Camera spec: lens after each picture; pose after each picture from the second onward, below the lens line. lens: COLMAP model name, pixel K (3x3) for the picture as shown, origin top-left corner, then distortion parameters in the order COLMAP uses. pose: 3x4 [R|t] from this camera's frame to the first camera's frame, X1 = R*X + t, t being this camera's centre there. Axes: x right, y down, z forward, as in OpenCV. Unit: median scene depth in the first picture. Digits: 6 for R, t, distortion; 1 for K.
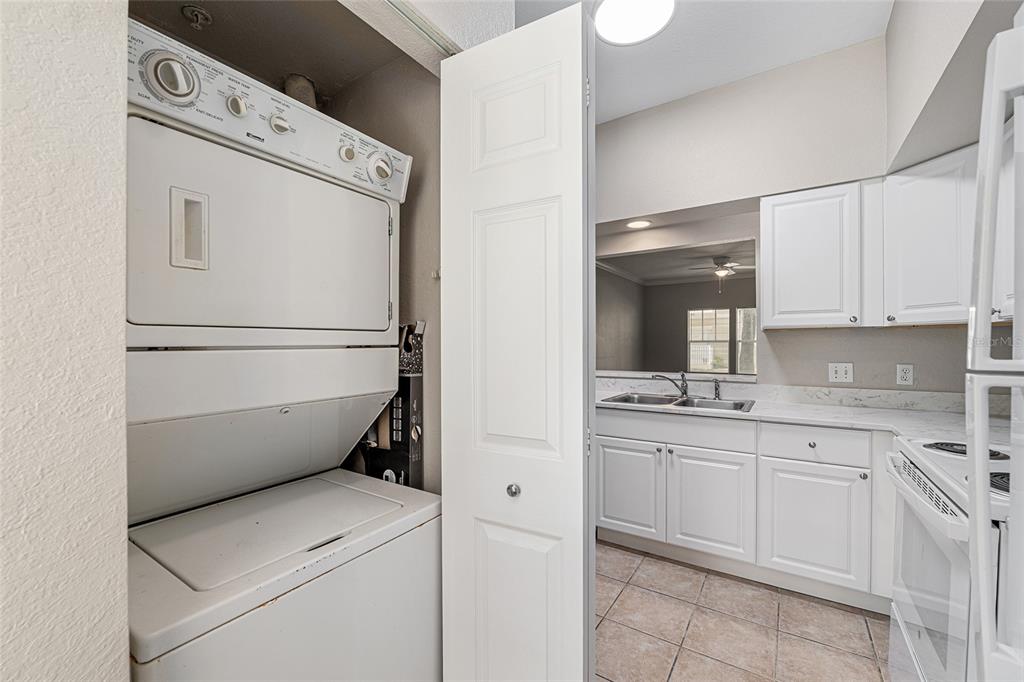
lens RADIAL K [[428.6, 0, 511.5], [0, 428.6, 345.9], [0, 0, 1]] dist [-0.008201, -0.000208]
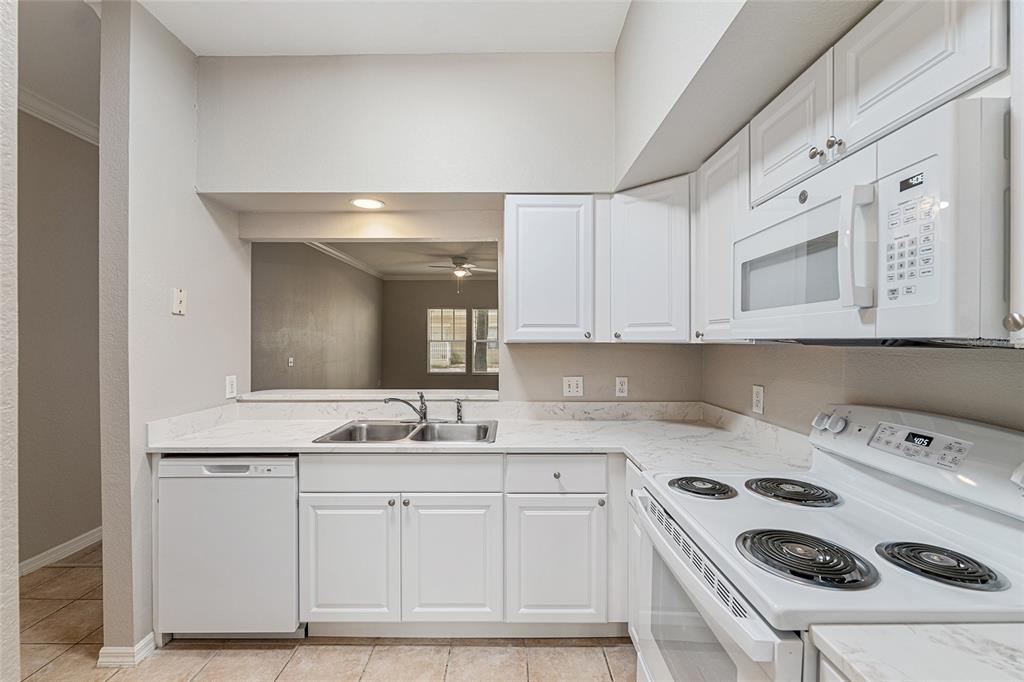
lens RADIAL K [[429.7, 0, 512.0], [0, 429.7, 341.0], [0, 0, 1]] dist [-0.016530, -0.000018]
pose [[0.833927, -0.001956, 0.551872, 0.103765], [-0.001862, 0.999978, 0.006358, -0.049435], [-0.551872, -0.006330, 0.833905, 0.248797]]
